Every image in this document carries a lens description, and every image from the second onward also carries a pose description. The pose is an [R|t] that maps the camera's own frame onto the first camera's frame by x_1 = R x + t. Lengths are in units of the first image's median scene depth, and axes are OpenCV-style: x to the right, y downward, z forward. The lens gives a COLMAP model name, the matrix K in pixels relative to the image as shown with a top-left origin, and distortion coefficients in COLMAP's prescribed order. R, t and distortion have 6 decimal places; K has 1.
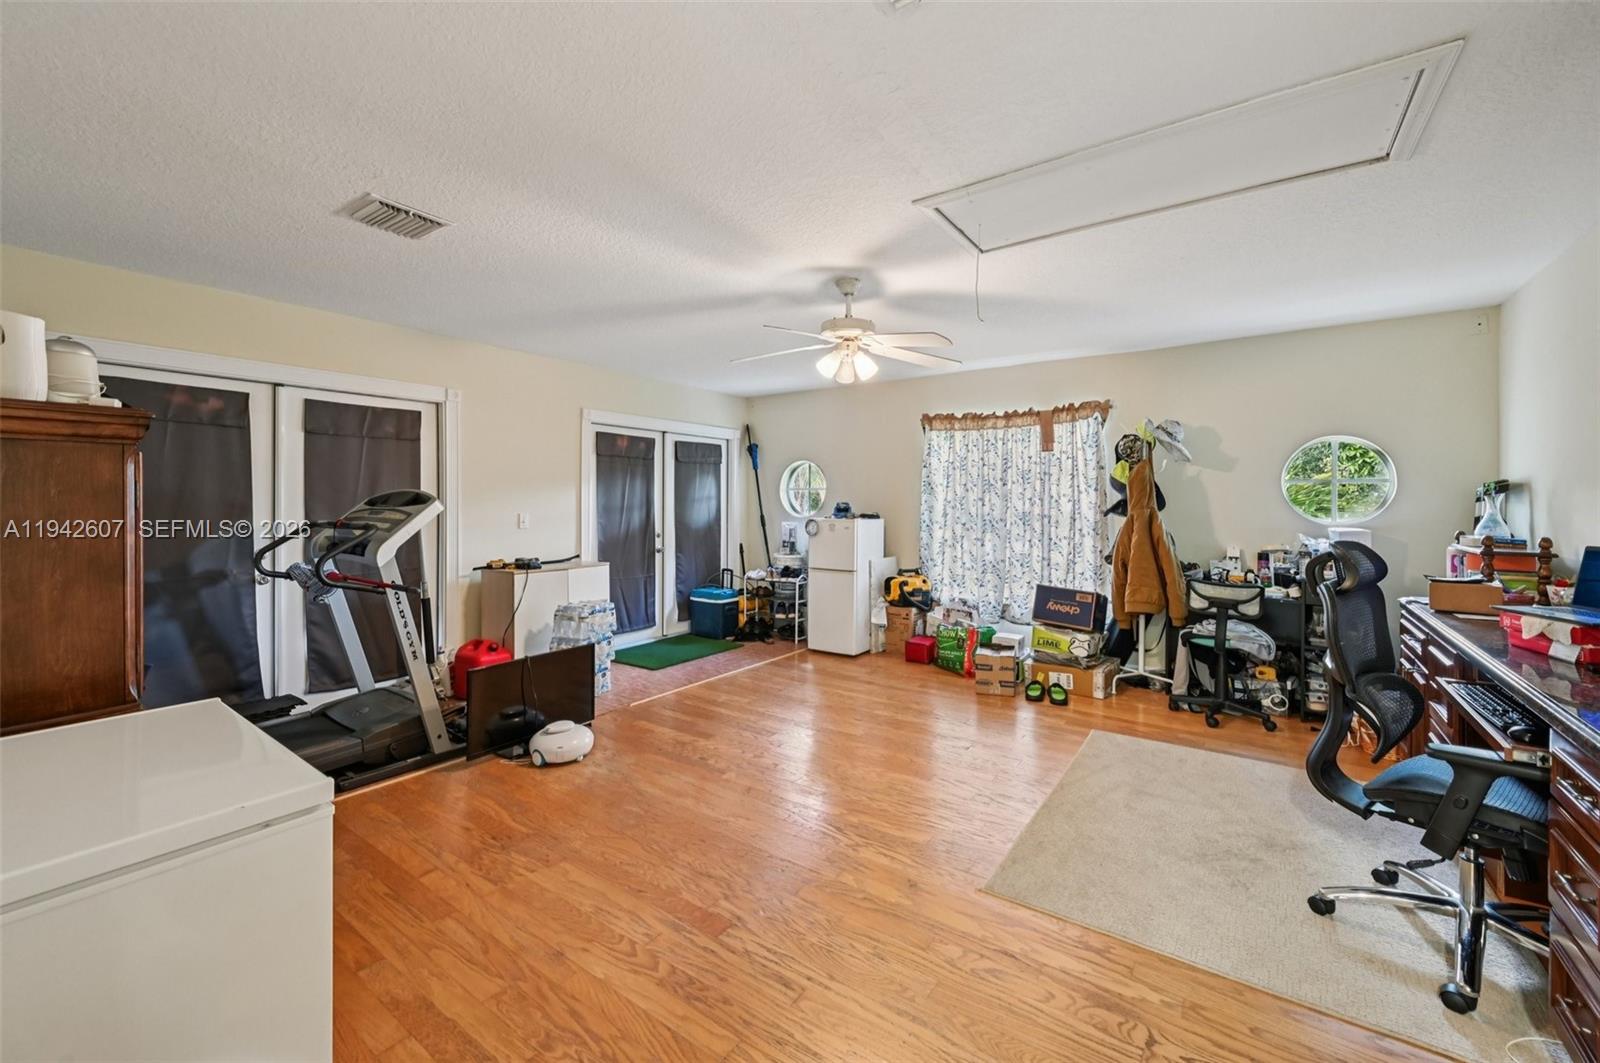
lens RADIAL K [[628.9, 0, 798.7], [0, 628.9, 516.5], [0, 0, 1]] dist [-0.004039, 0.000366]
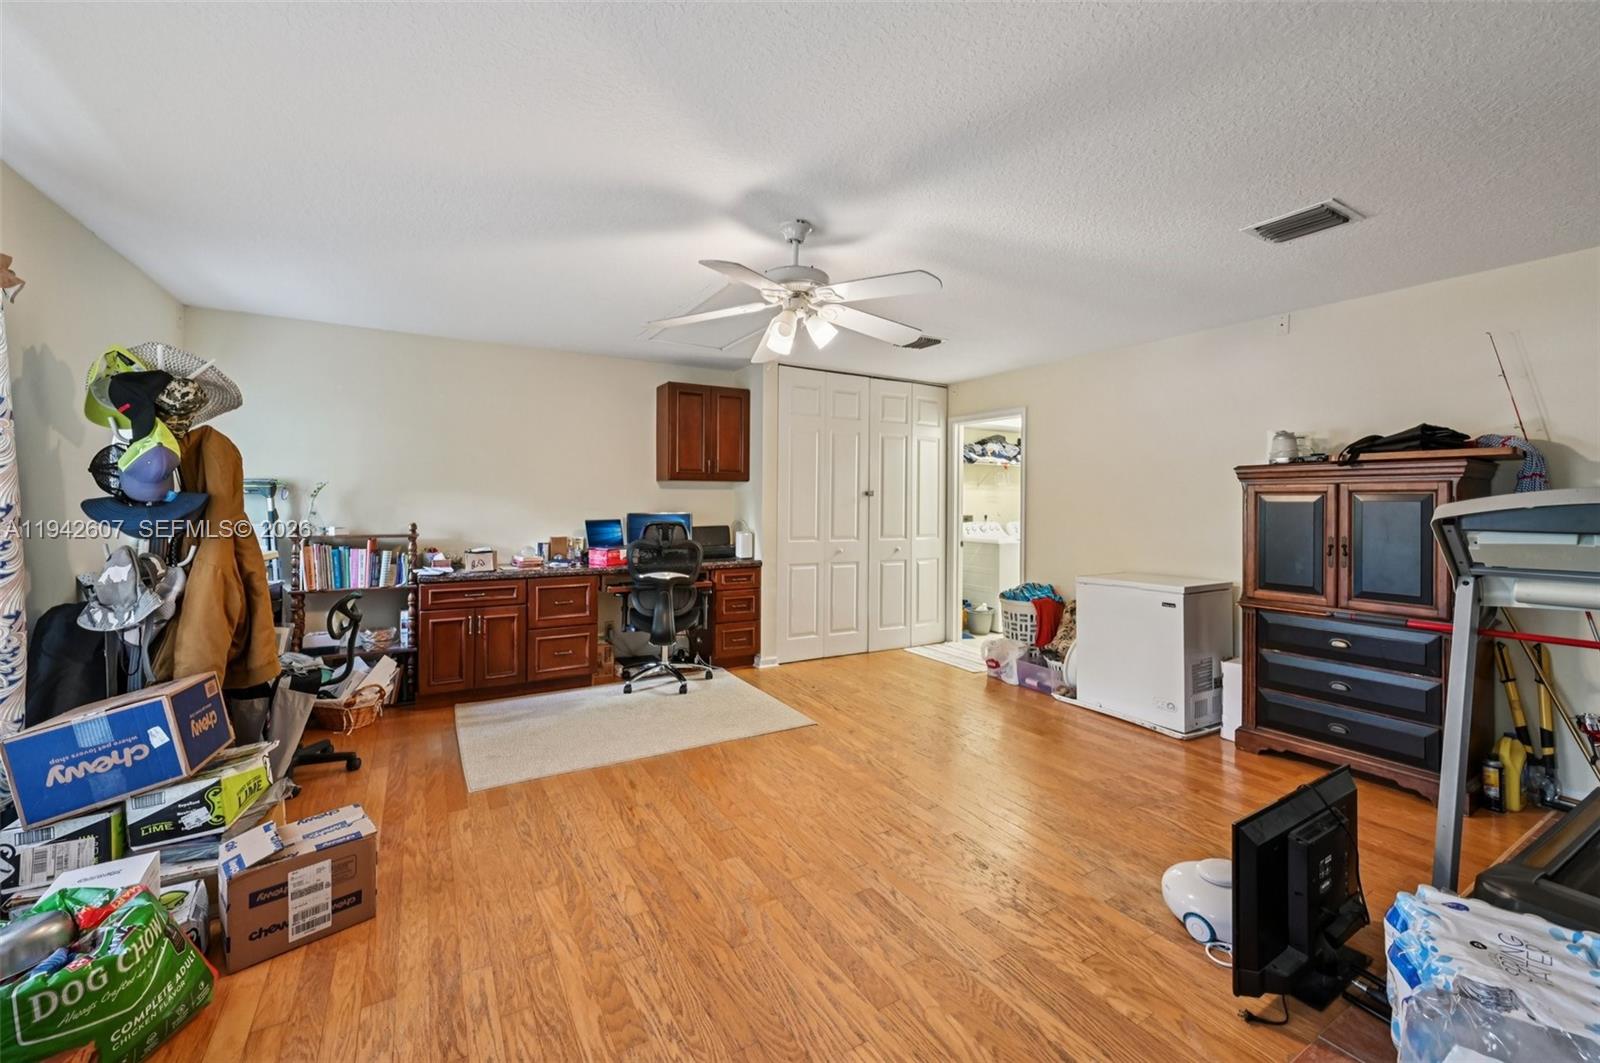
lens RADIAL K [[628.9, 0, 798.0], [0, 628.9, 517.2], [0, 0, 1]] dist [-0.004039, 0.000366]
pose [[-0.911479, -0.012026, 0.411171, -0.255063], [0.000891, 0.999513, 0.031208, -0.030072], [-0.411345, 0.028811, -0.911024, 1.741794]]
